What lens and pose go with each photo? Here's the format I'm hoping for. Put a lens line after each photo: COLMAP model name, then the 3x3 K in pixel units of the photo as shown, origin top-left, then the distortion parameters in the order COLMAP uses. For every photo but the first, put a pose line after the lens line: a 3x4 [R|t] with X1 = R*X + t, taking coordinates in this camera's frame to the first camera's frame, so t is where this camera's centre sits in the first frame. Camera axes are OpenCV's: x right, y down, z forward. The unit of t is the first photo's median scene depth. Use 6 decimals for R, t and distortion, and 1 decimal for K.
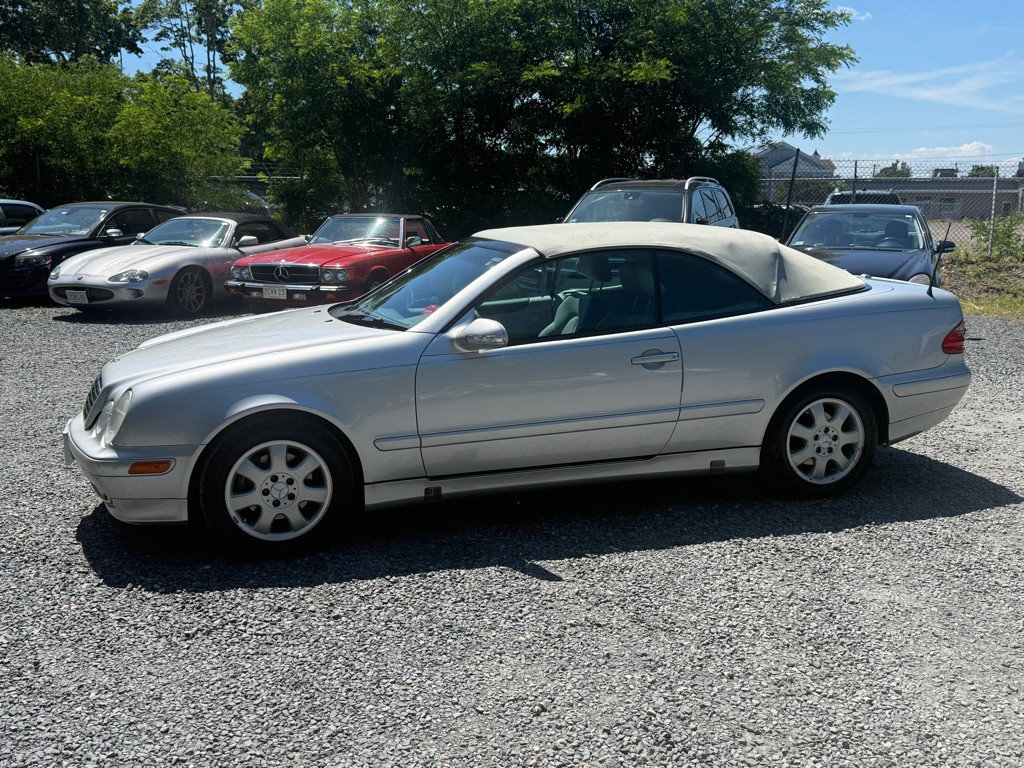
lens RADIAL K [[1020.6, 0, 512.0], [0, 1020.6, 384.0], [0, 0, 1]] dist [0.201061, -0.452083]
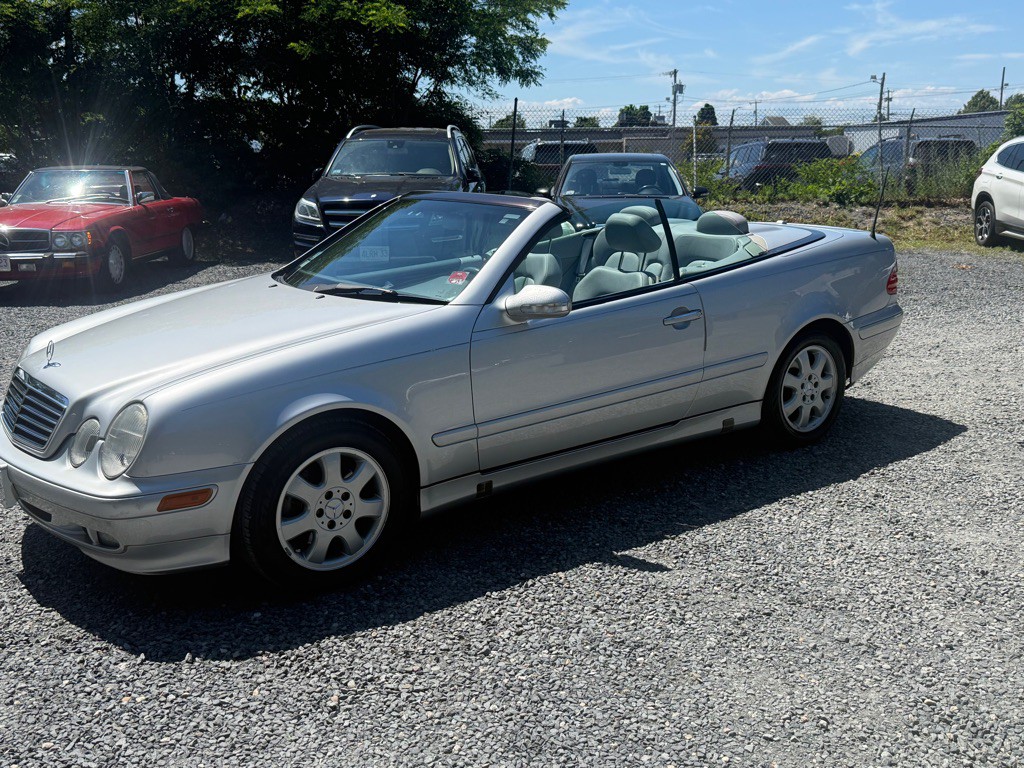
lens RADIAL K [[1020.6, 0, 512.0], [0, 1020.6, 384.0], [0, 0, 1]] dist [0.201061, -0.452083]
pose [[0.939031, -0.085972, 0.332910, -0.319110], [0.070508, 0.995807, 0.058280, -0.029690], [-0.336525, -0.031253, 0.941156, 0.165752]]
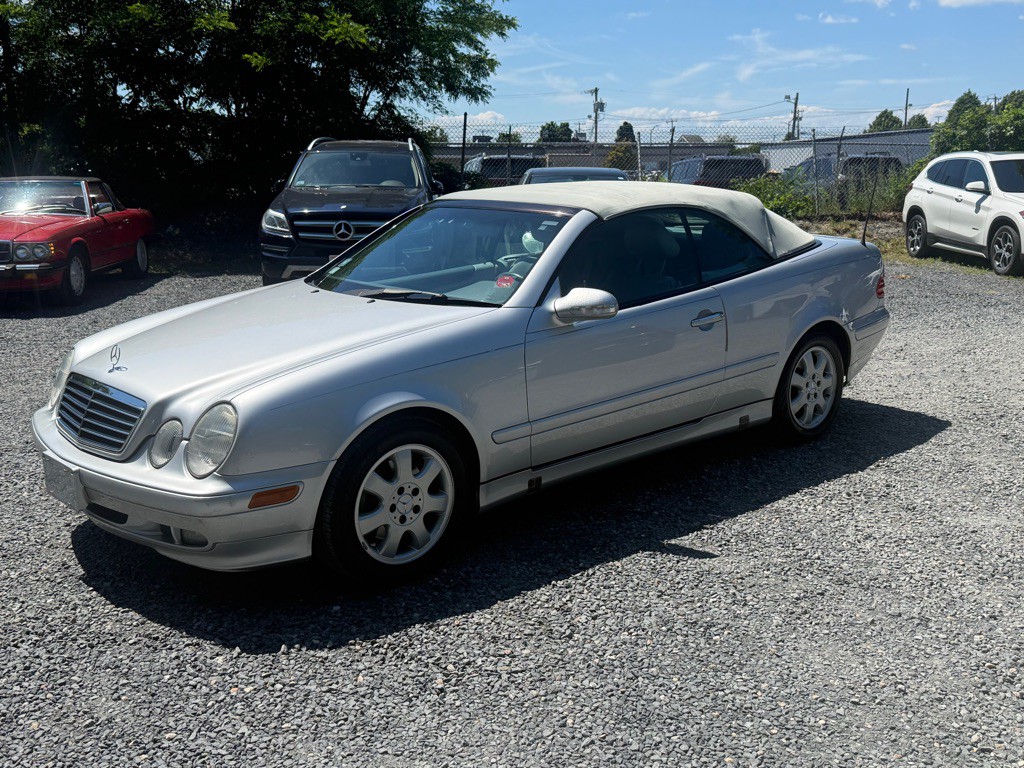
lens RADIAL K [[1018.2, 0, 522.7], [0, 1018.2, 379.8], [0, 0, 1]] dist [0.190261, -0.410785]
pose [[0.906778, -0.091000, 0.411670, -0.425158], [0.078383, 0.995793, 0.047469, -0.027493], [-0.414257, -0.010775, 0.910096, 0.174520]]
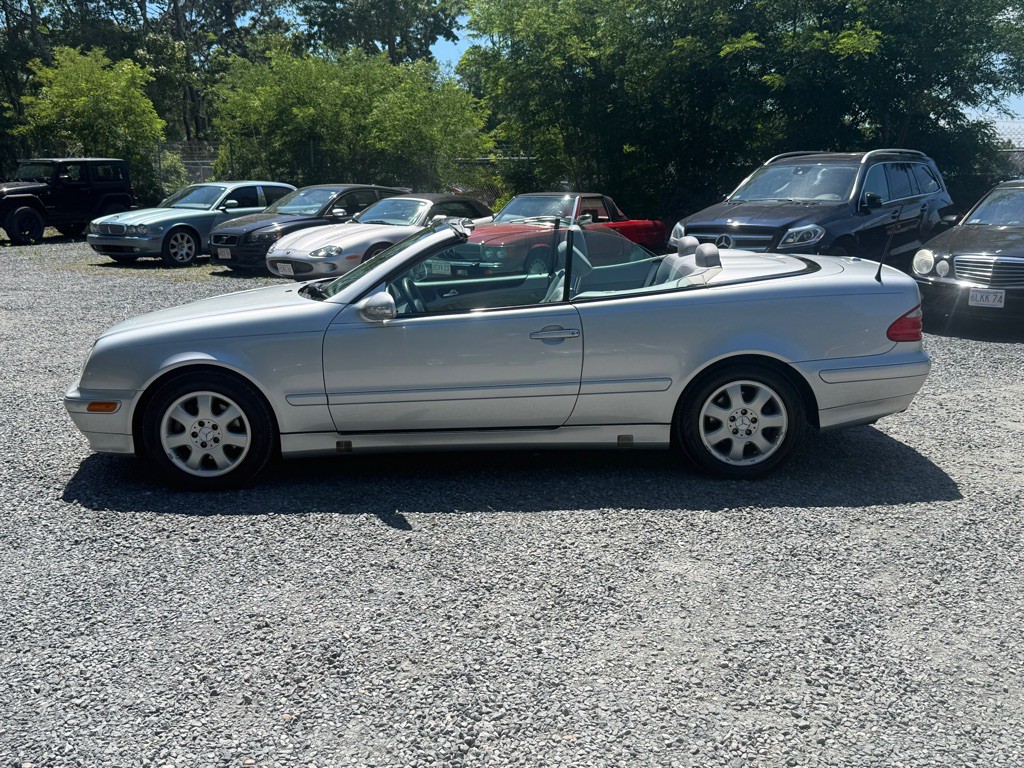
lens RADIAL K [[1020.6, 0, 512.0], [0, 1020.6, 384.0], [0, 0, 1]] dist [0.201061, -0.452083]
pose [[0.955879, 0.048994, -0.289648, 0.399996], [-0.042417, 0.998681, 0.028945, -0.002382], [0.290684, -0.015382, 0.956696, -0.024119]]
